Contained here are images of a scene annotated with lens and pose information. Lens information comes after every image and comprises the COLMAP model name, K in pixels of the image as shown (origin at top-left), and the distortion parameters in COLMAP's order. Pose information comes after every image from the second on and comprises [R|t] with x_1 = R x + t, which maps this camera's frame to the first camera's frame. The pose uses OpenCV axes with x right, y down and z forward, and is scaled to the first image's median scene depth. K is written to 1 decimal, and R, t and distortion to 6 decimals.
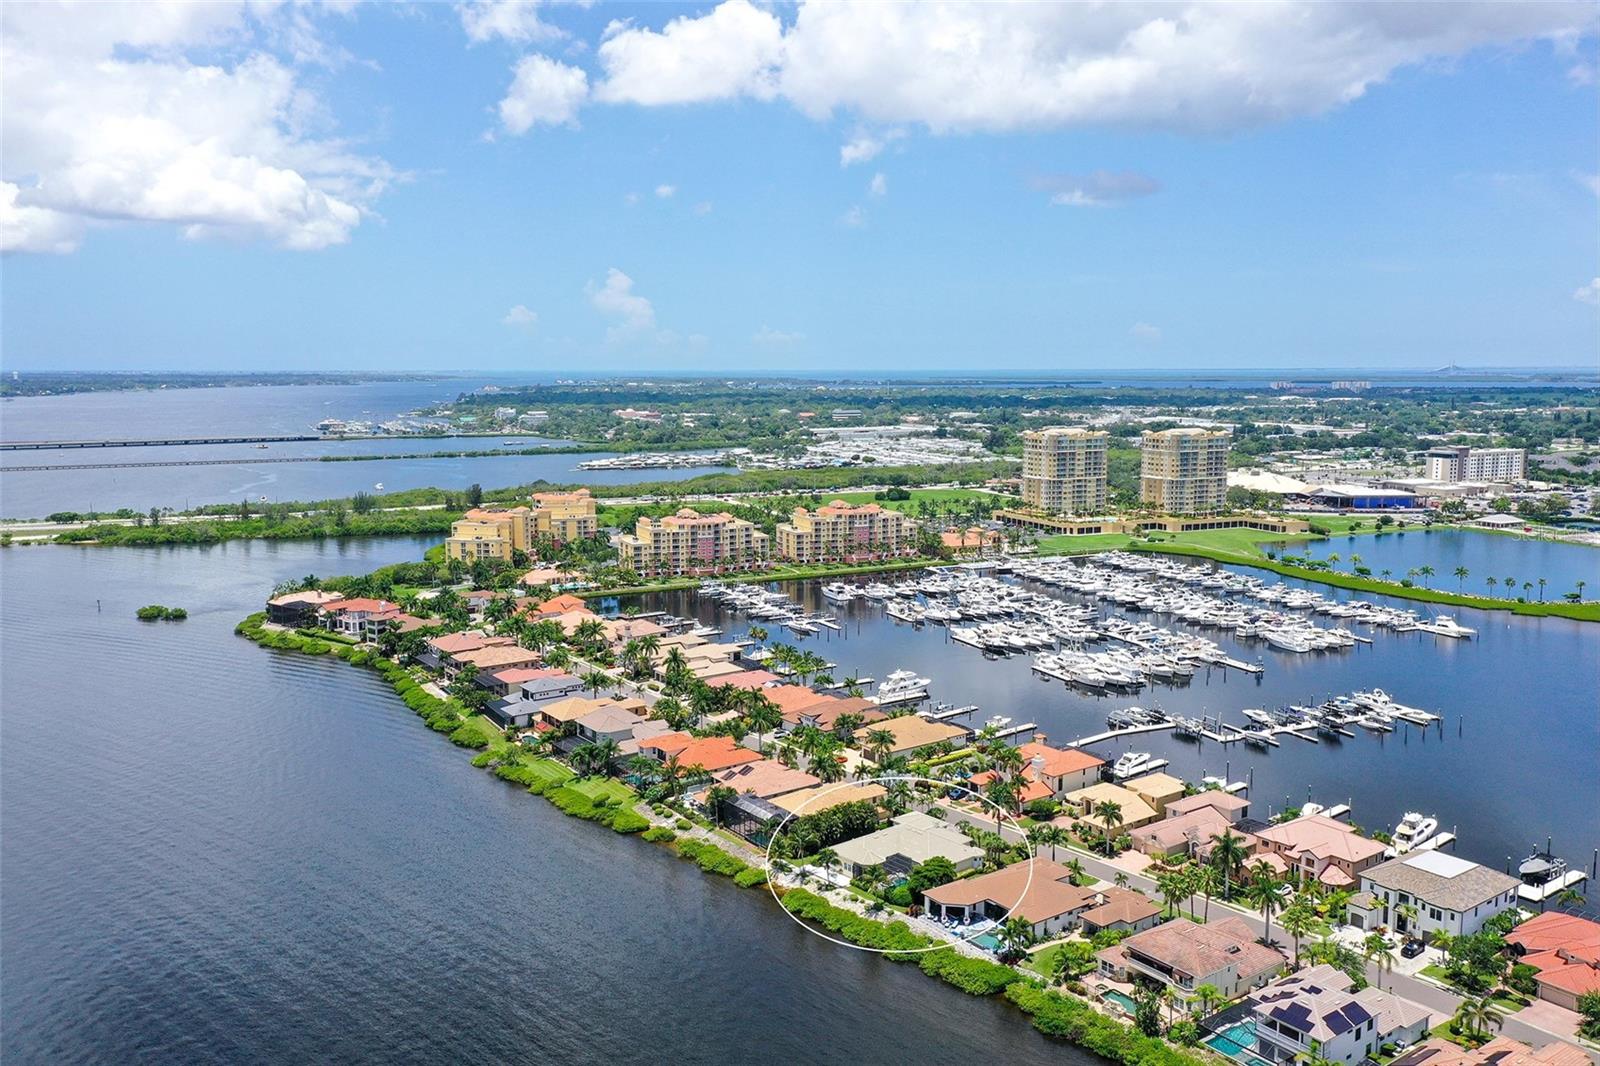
lens RADIAL K [[1297.8, 0, 800.0], [0, 1297.8, 533.0], [0, 0, 1]] dist [0.022428, -0.001881]
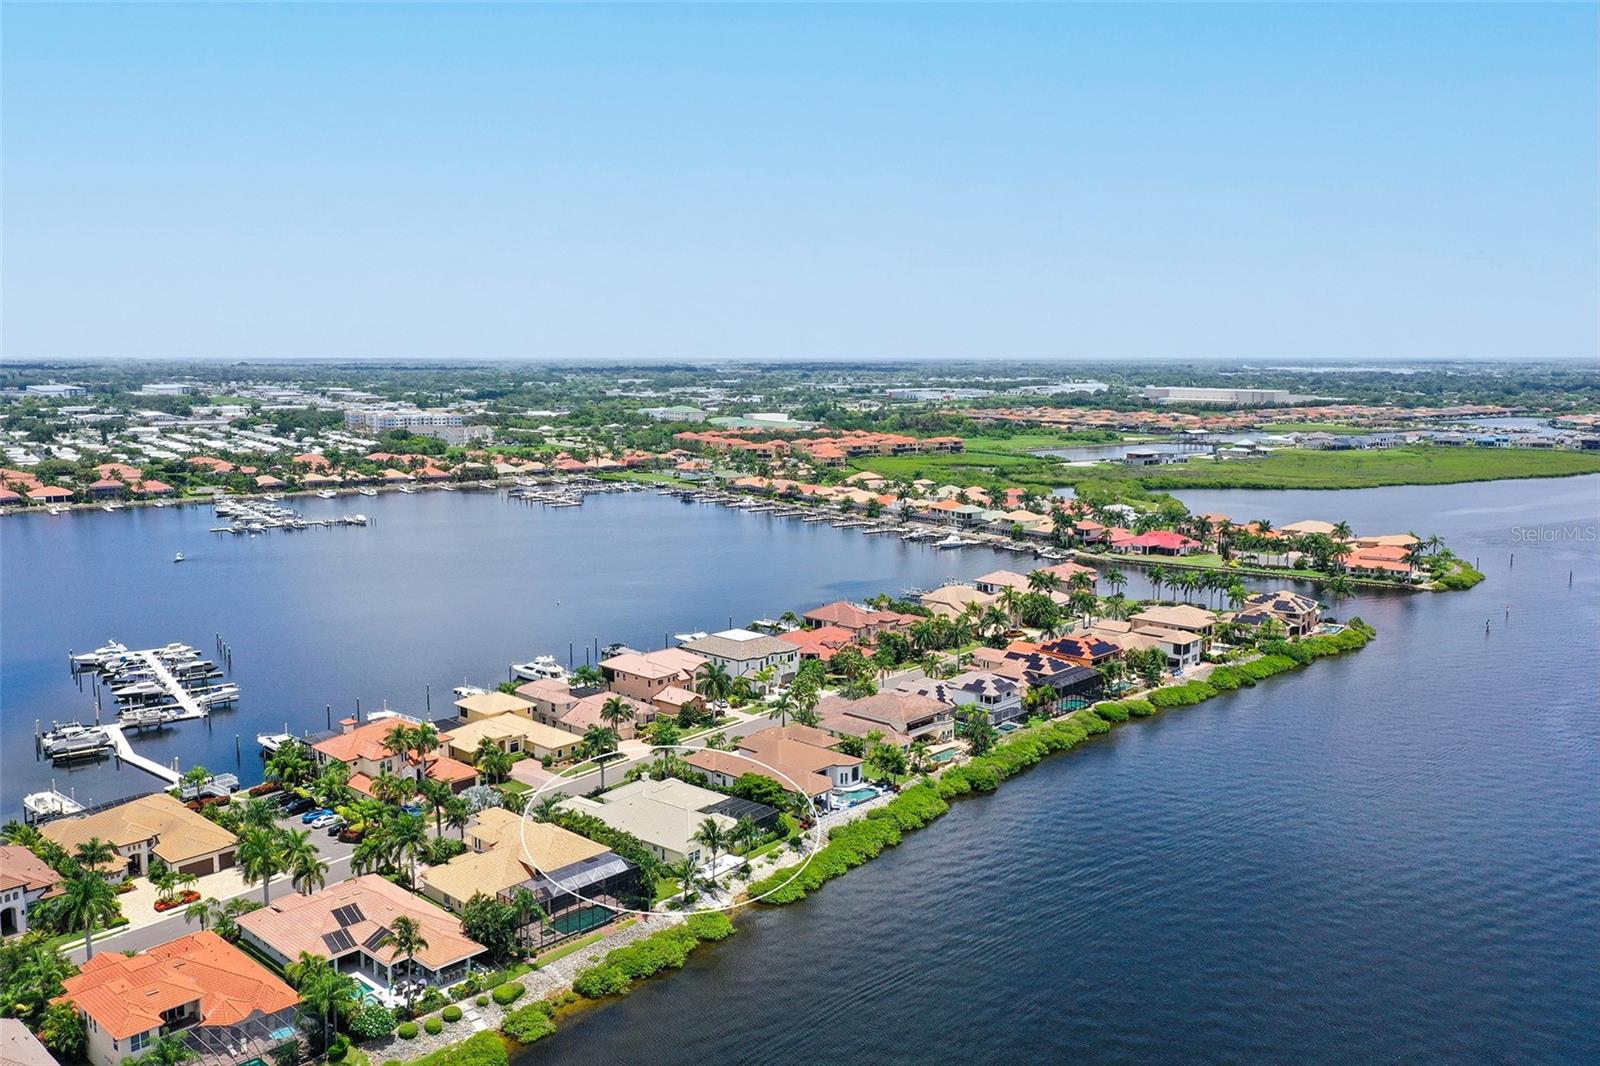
lens RADIAL K [[1297.8, 0, 800.0], [0, 1297.8, 533.0], [0, 0, 1]] dist [0.022428, -0.001881]
pose [[-0.208499, -0.132210, 0.969045, -0.377674], [0.128645, 0.978505, 0.161180, -0.022759], [-0.969525, 0.158269, -0.187009, 0.580649]]
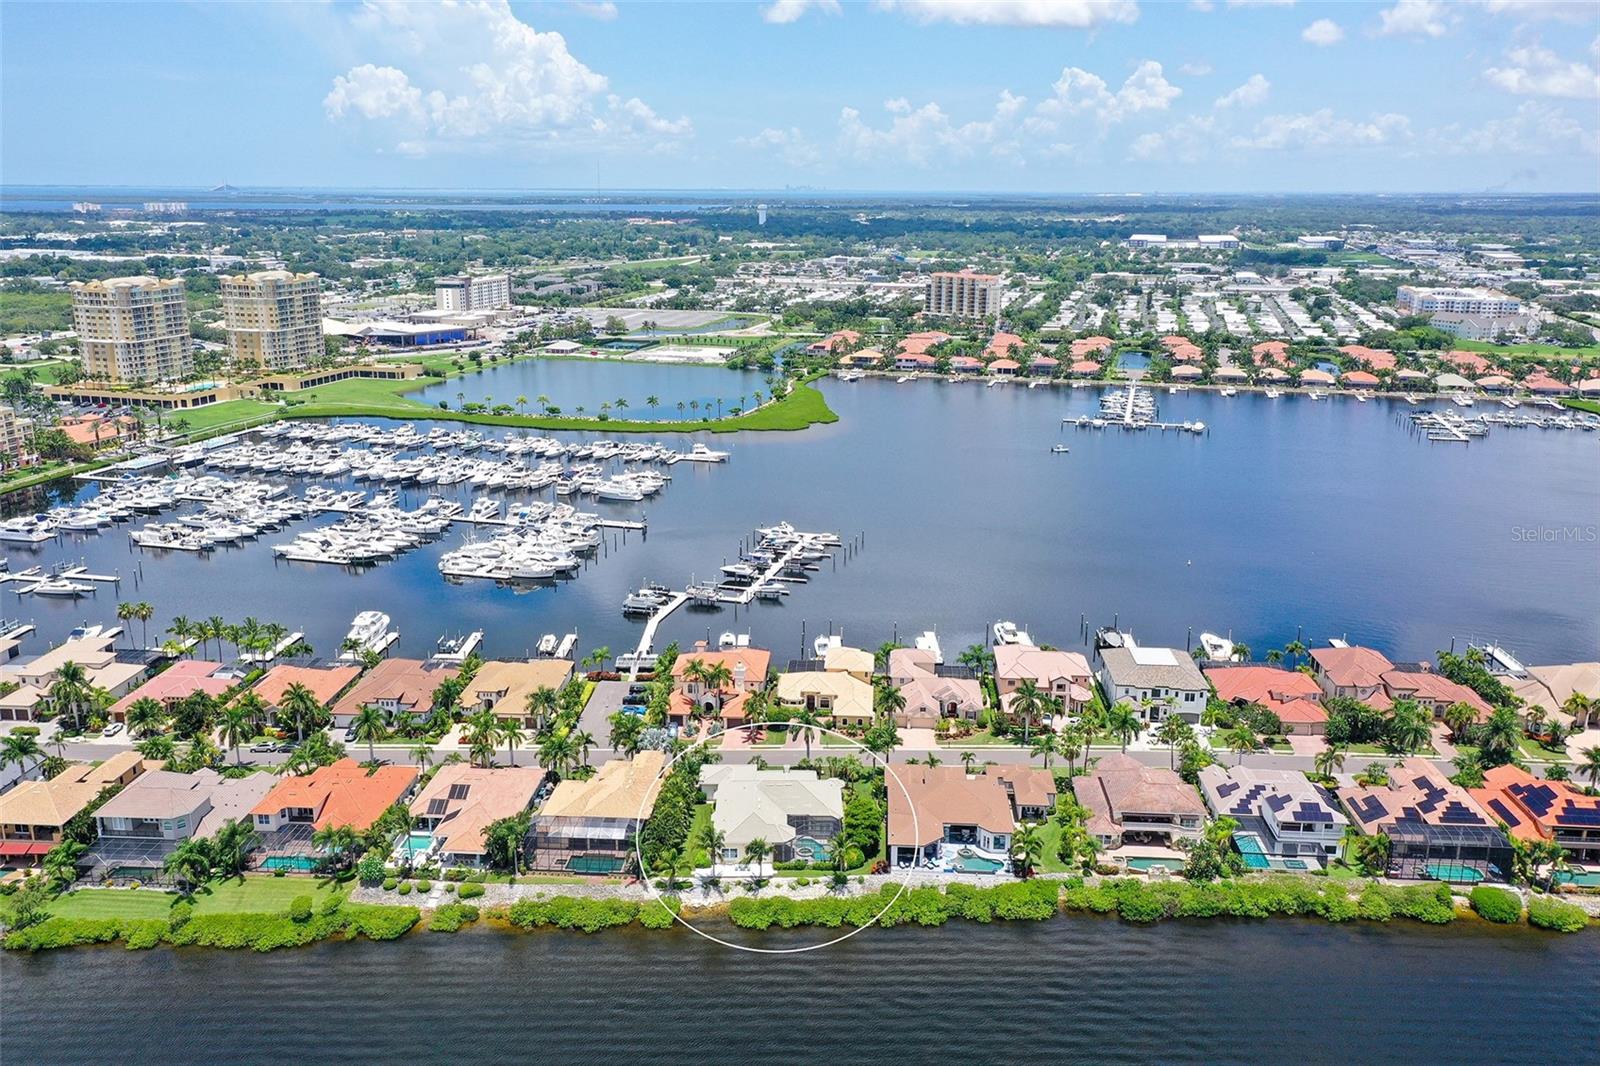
lens RADIAL K [[1297.8, 0, 800.0], [0, 1297.8, 533.0], [0, 0, 1]] dist [0.022428, -0.001881]
pose [[0.624130, -0.195992, 0.756339, -0.292610], [0.092268, 0.979742, 0.177743, -0.049059], [-0.775853, -0.041149, 0.629570, 0.251139]]
